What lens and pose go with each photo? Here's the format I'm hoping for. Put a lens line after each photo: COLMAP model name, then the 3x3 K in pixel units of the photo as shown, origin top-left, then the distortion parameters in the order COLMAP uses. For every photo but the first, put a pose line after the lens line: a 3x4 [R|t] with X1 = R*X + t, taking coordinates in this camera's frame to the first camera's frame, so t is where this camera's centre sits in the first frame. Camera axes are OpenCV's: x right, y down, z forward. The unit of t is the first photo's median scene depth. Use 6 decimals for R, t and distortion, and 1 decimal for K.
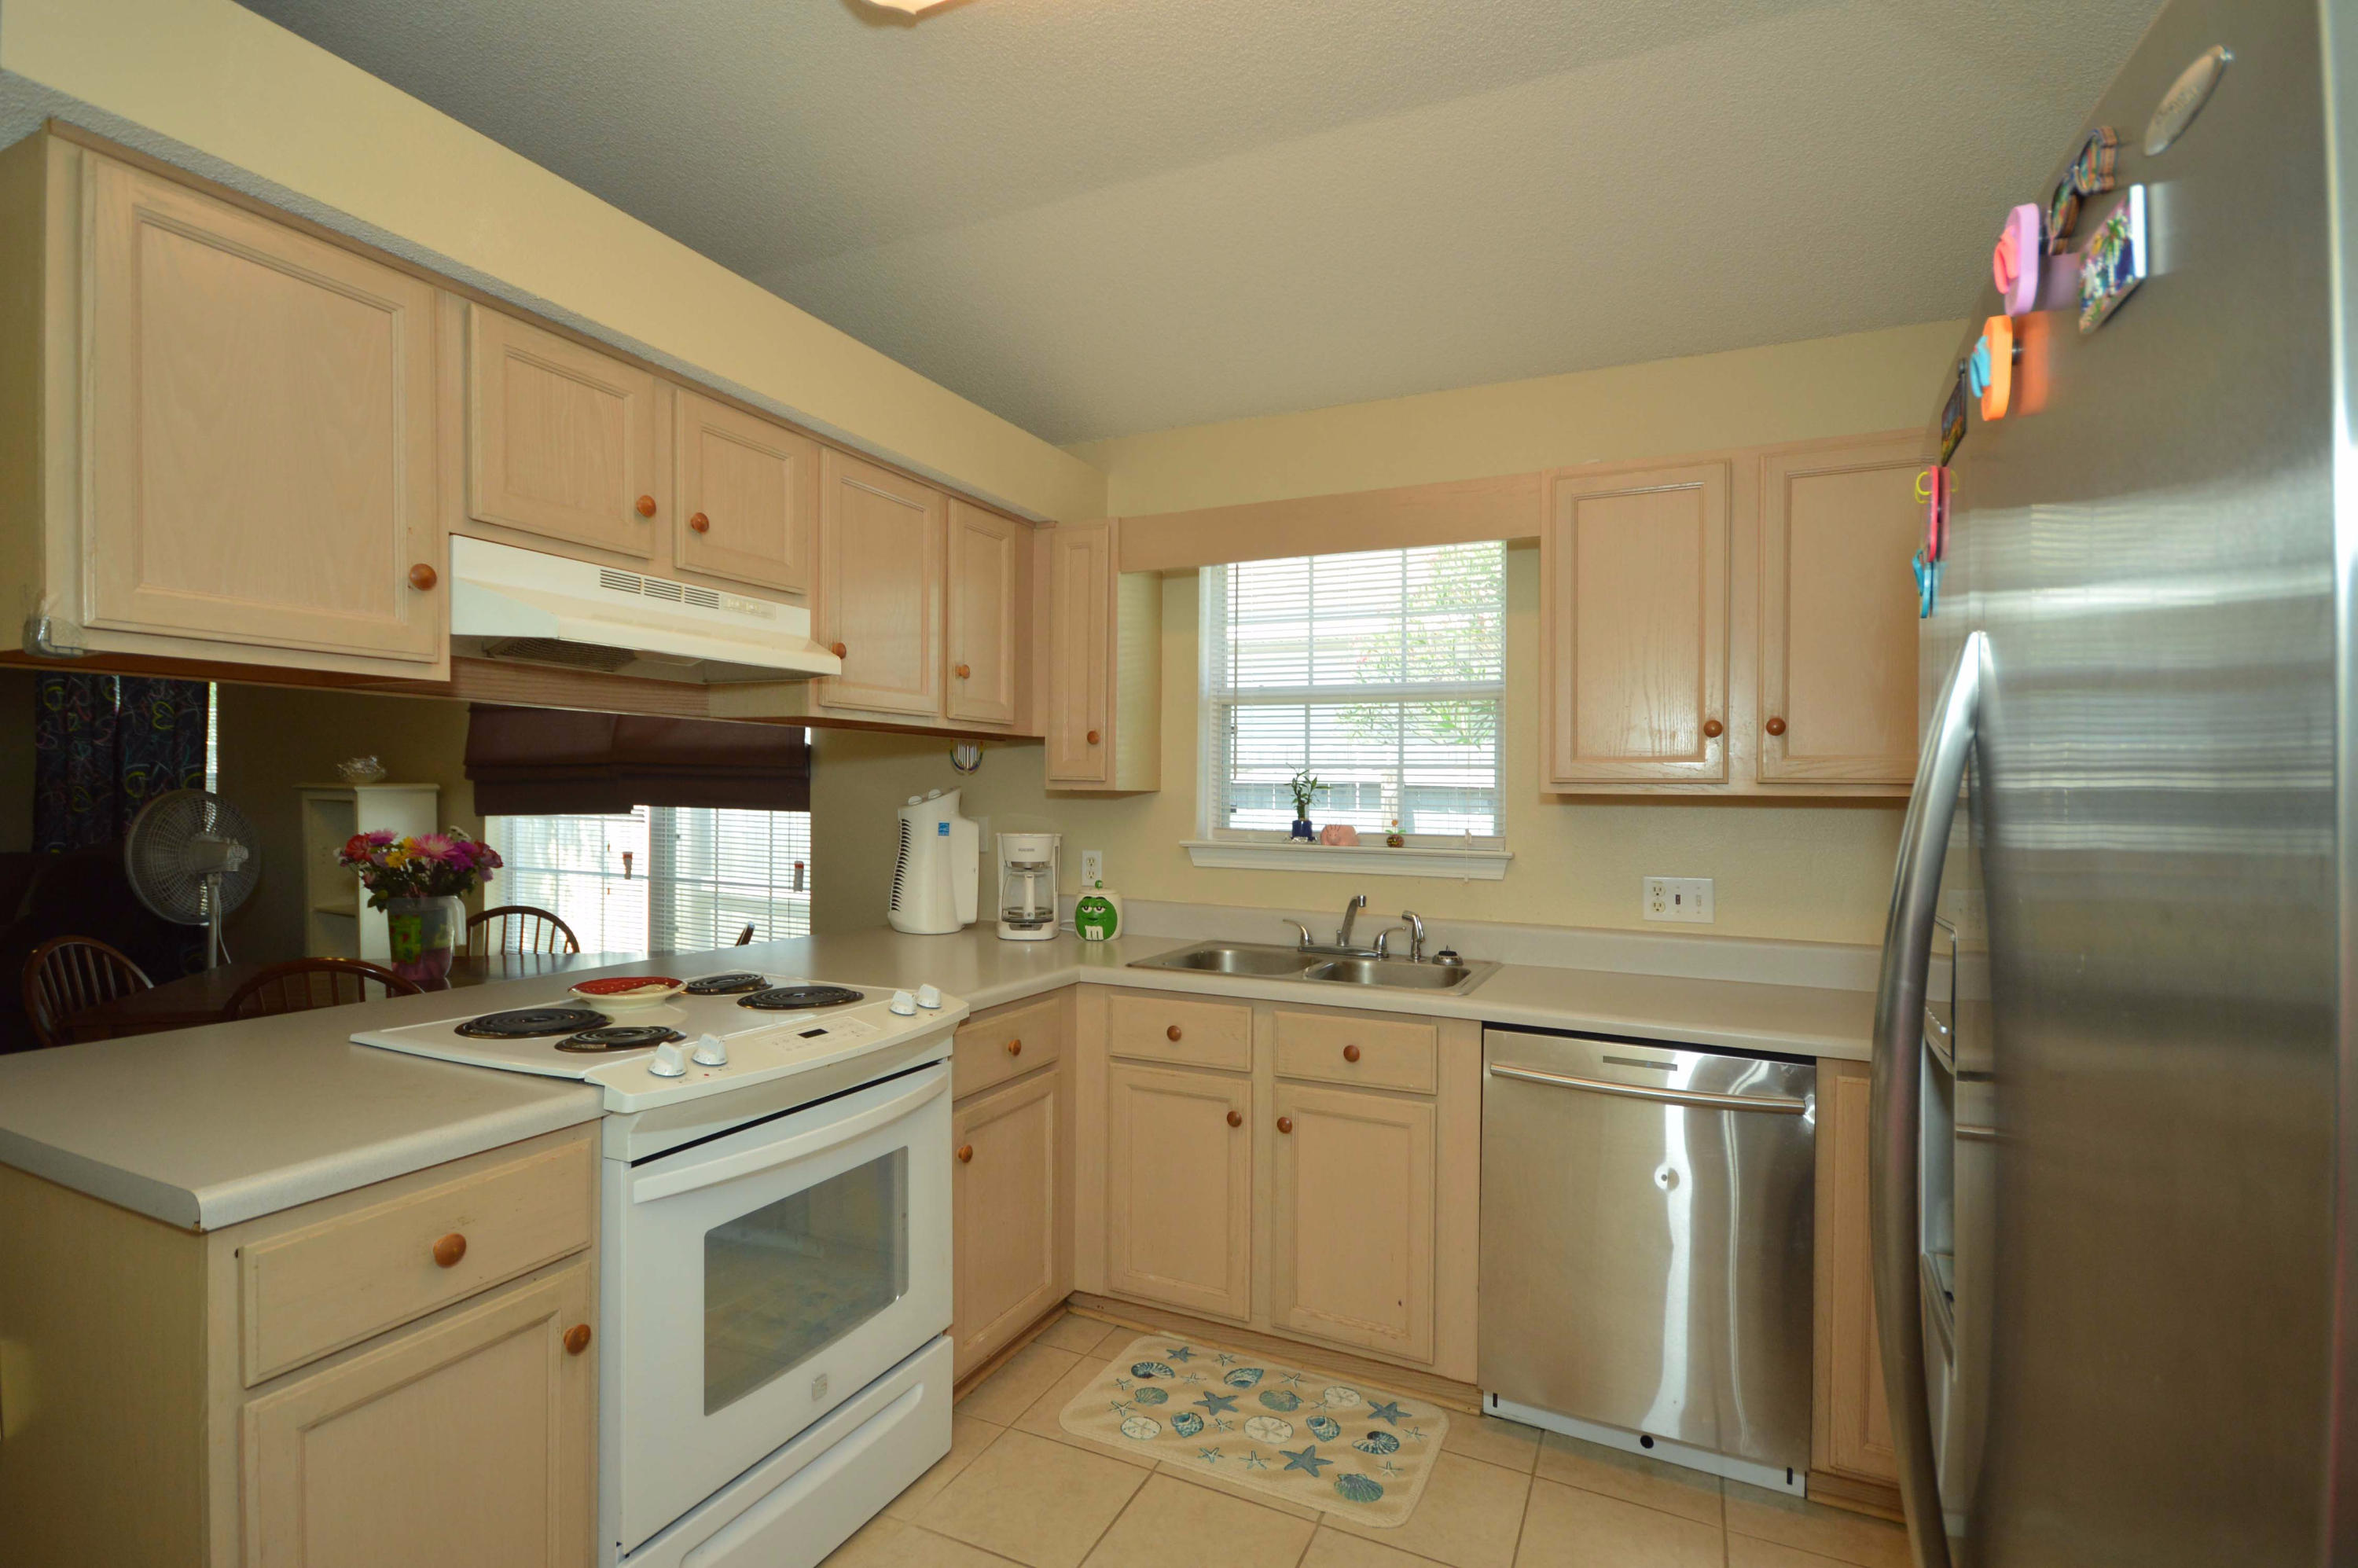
lens RADIAL K [[1123.4, 0, 1133.6], [0, 1123.4, 816.8], [0, 0, 1]] dist [0.000150, 0.000037]
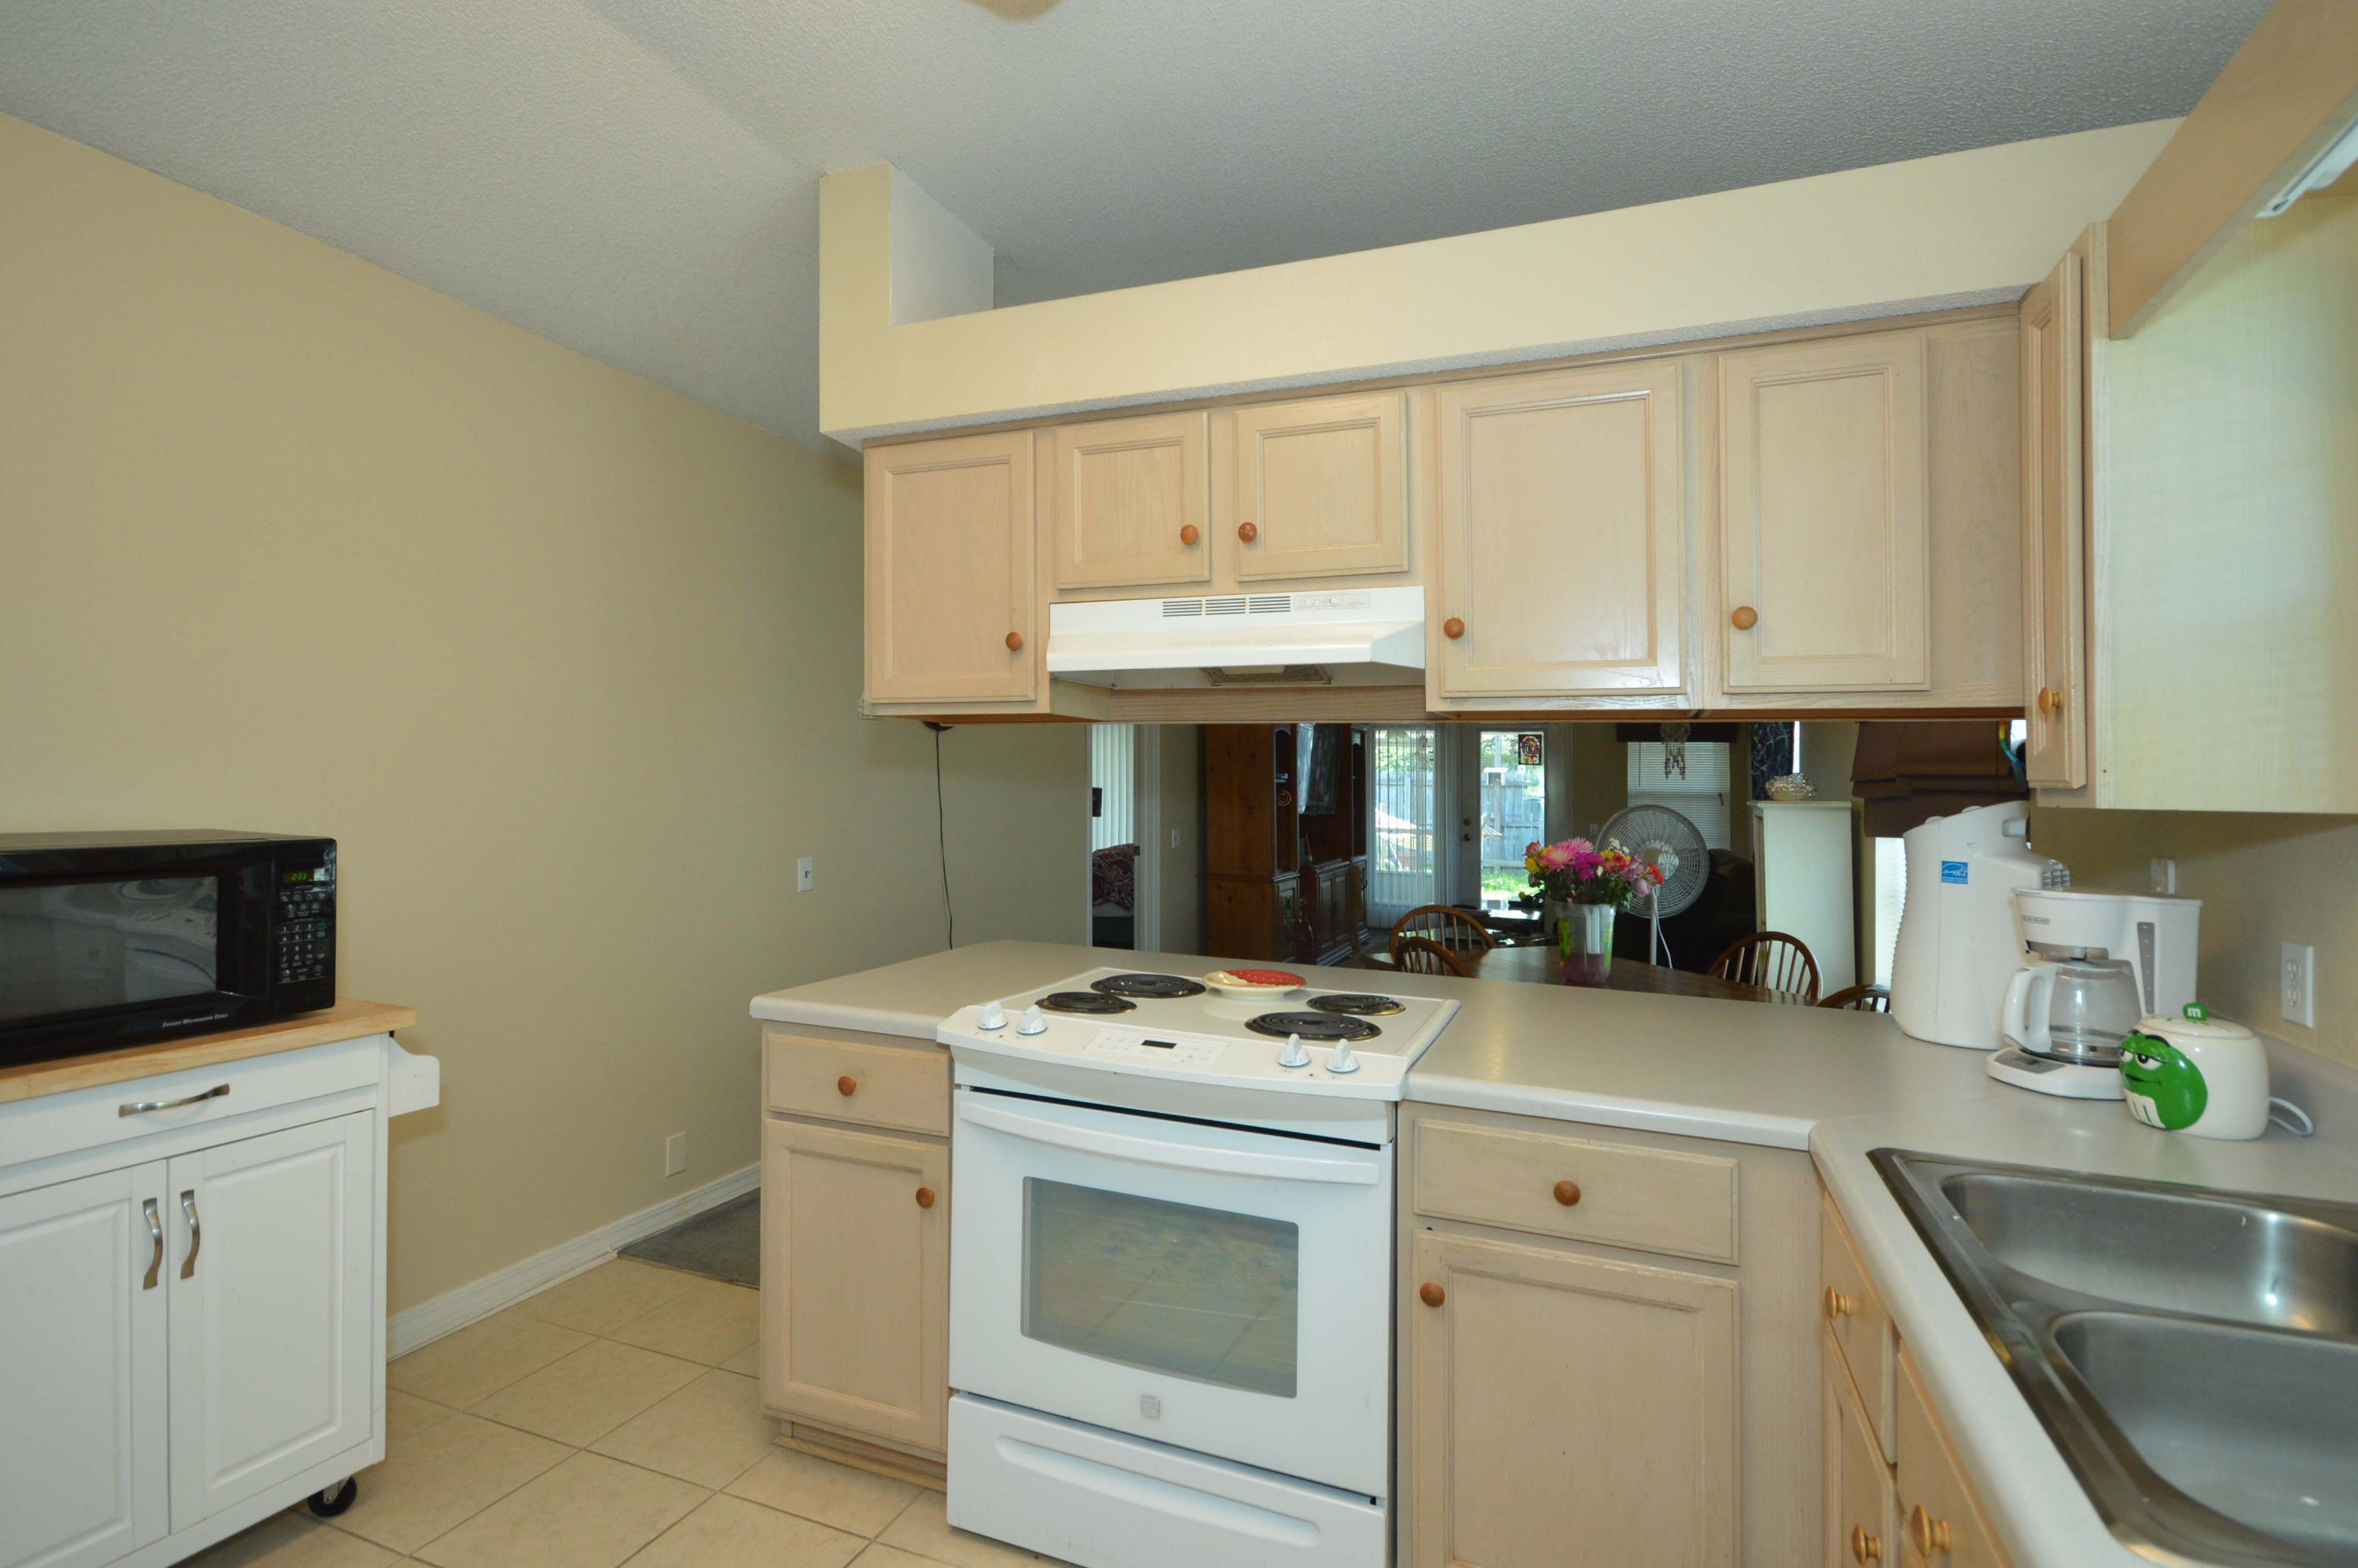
lens RADIAL K [[1132.2, 0, 1171.2], [0, 1132.2, 835.5], [0, 0, 1]] dist [0.001872, 0.000279]
pose [[0.080748, 0.032335, -0.996210, 0.503877], [-0.039541, 0.998791, 0.029214, -0.011877], [0.995950, 0.037032, 0.081929, 0.677654]]
